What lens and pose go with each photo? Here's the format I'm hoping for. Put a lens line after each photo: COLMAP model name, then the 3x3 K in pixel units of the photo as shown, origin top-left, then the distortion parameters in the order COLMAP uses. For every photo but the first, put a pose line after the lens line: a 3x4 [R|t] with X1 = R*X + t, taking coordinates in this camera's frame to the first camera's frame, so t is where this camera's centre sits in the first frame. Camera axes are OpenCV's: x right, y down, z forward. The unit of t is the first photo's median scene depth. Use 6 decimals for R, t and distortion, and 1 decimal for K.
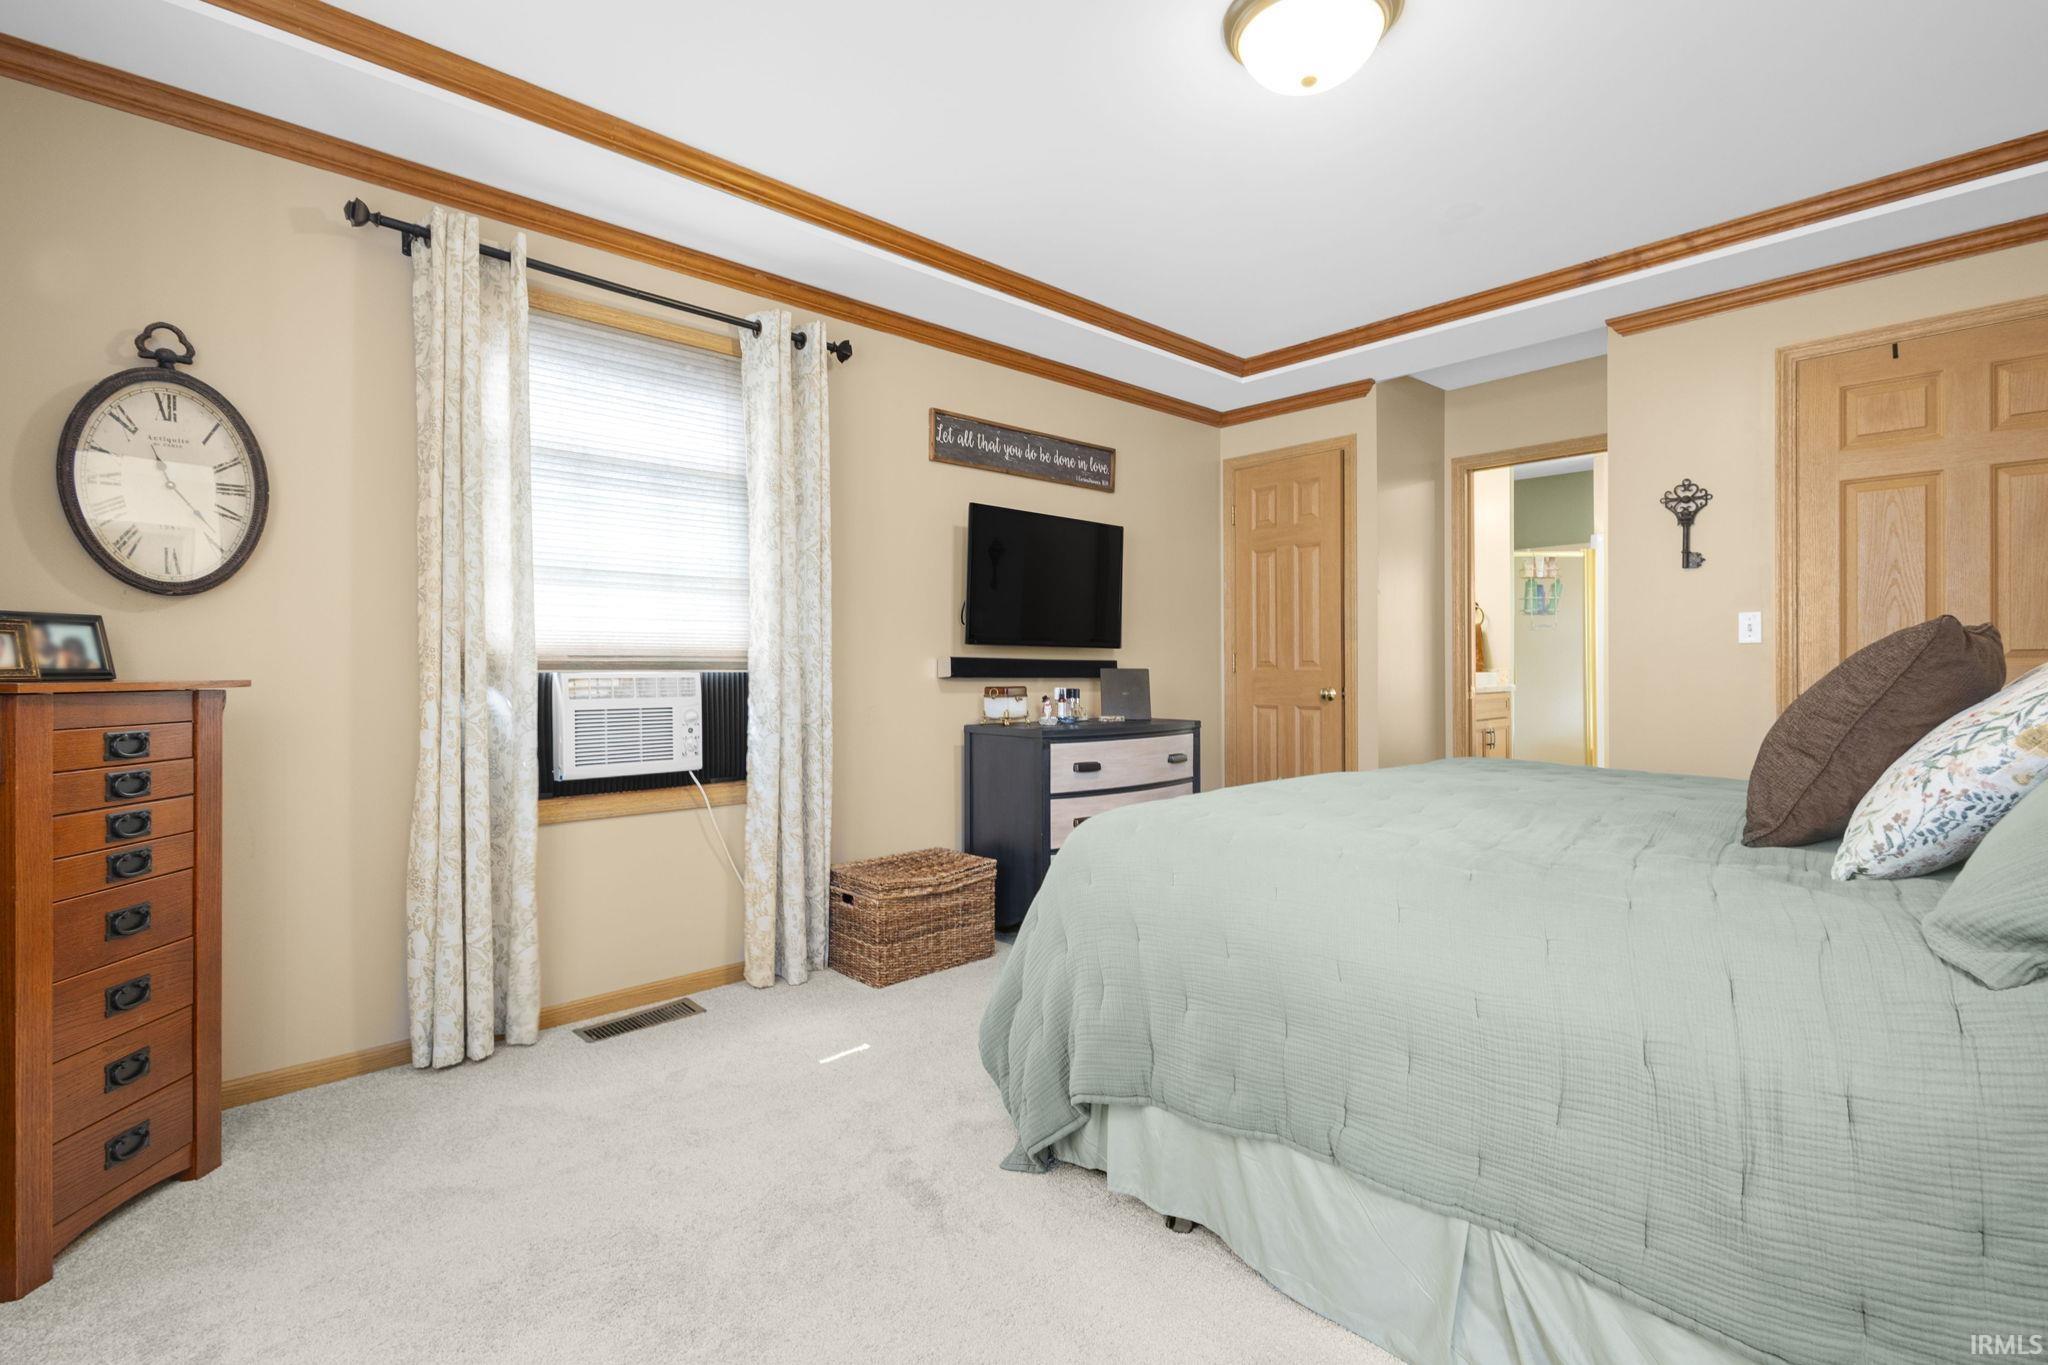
lens RADIAL K [[941.0, 0, 1034.6], [0, 941.0, 683.2], [0, 0, 1]] dist [0.001104, -0.000873]
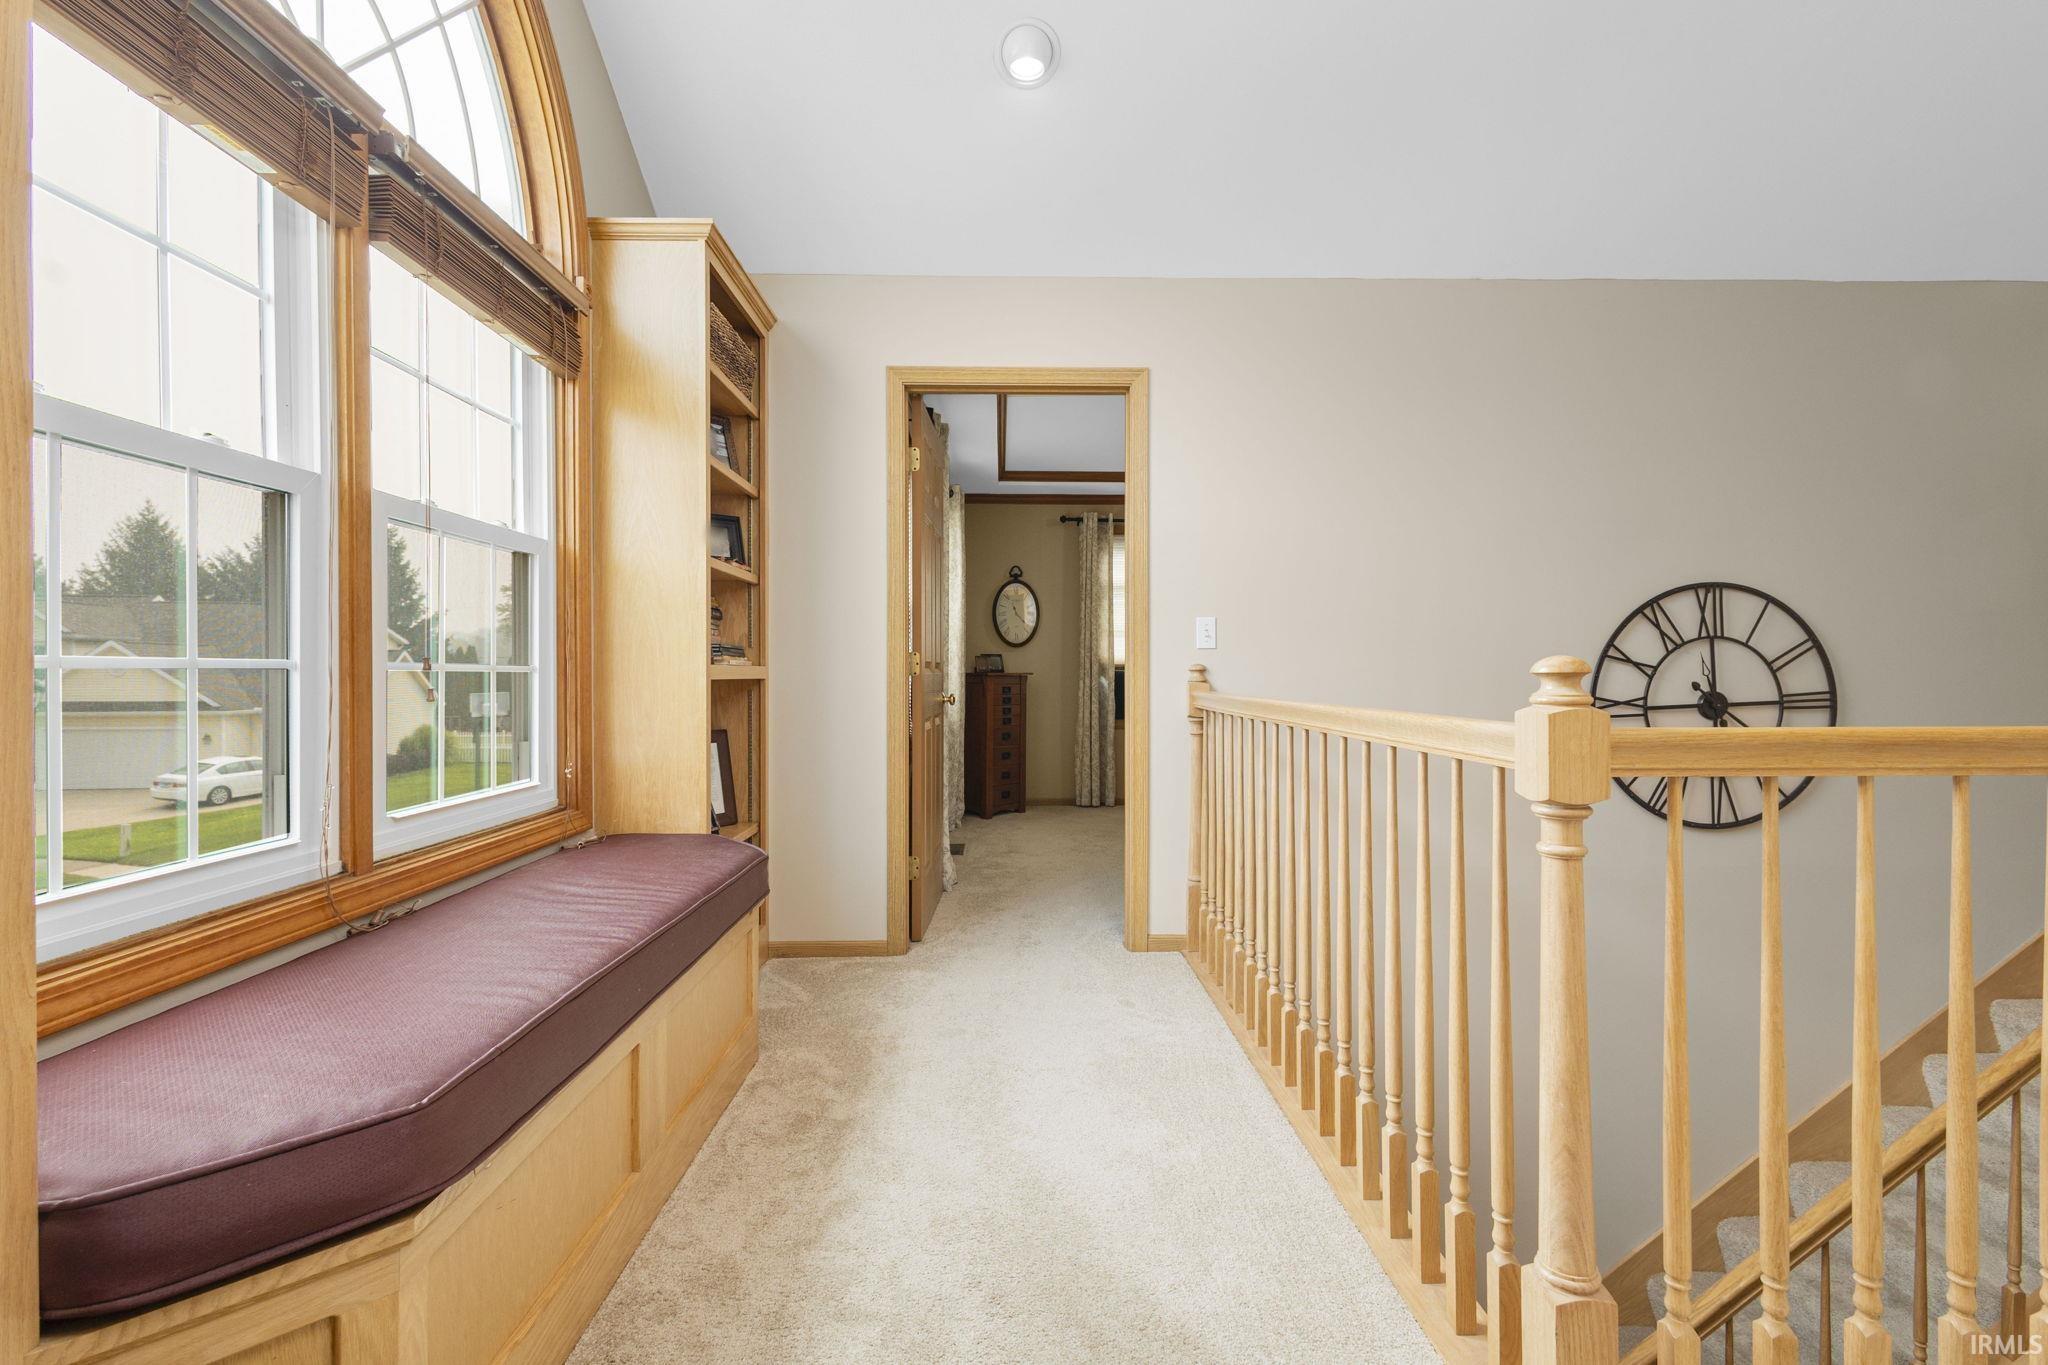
lens RADIAL K [[941.0, 0, 1026.2], [0, 941.0, 669.8], [0, 0, 1]] dist [0.001104, -0.000873]
pose [[0.740737, -0.001366, -0.671793, 1.133731], [-0.009077, 0.999886, -0.012043, 0.022696], [0.671733, 0.015019, 0.740641, -1.214732]]
